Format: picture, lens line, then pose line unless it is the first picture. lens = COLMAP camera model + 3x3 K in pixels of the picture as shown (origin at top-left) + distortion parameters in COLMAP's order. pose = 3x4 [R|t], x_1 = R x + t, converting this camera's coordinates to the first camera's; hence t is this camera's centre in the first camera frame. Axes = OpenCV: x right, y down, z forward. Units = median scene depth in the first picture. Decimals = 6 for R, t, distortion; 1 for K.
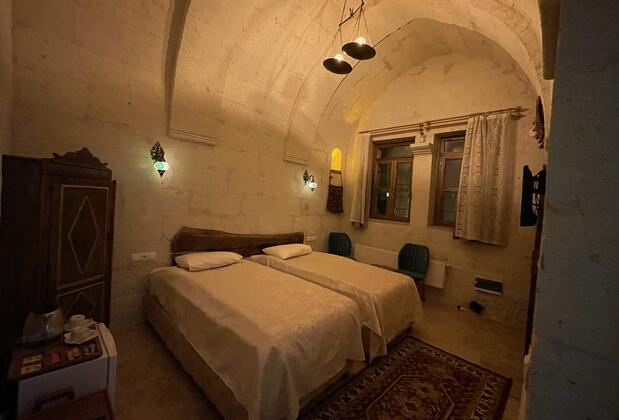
lens RADIAL K [[253.6, 0, 308.9], [0, 253.6, 208.3], [0, 0, 1]] dist [0.001996, 0.000103]
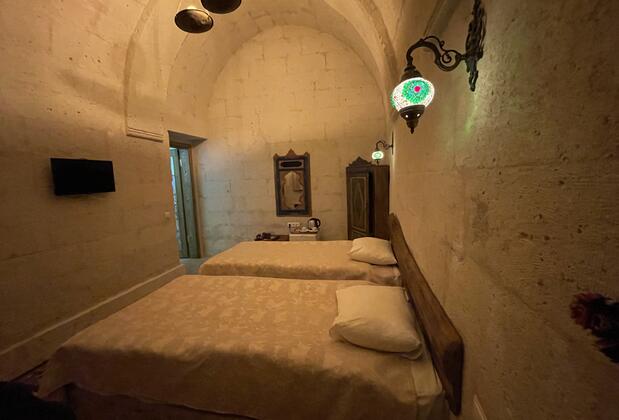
lens RADIAL K [[253.6, 0, 310.9], [0, 253.6, 208.4], [0, 0, 1]] dist [0.001996, 0.000103]
pose [[-0.851927, 0.025905, -0.523019, 0.341687], [-0.036371, 0.993437, 0.108447, -0.043550], [0.522396, 0.111412, -0.845393, 2.097516]]
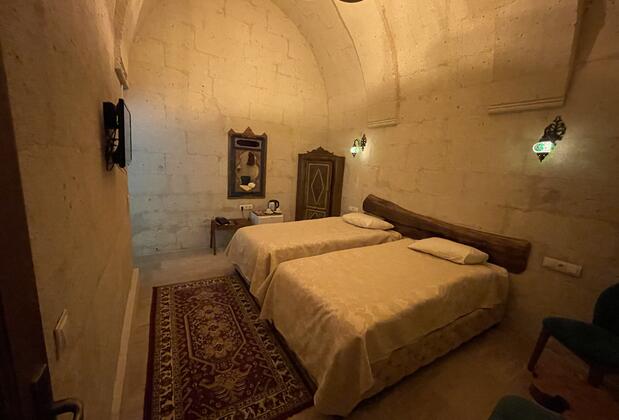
lens RADIAL K [[253.6, 0, 313.7], [0, 253.6, 207.8], [0, 0, 1]] dist [0.001996, 0.000103]
pose [[-0.248427, 0.089168, -0.964538, 1.106128], [-0.109997, 0.986716, 0.119549, 0.022273], [0.962385, 0.135796, -0.235318, 1.321782]]
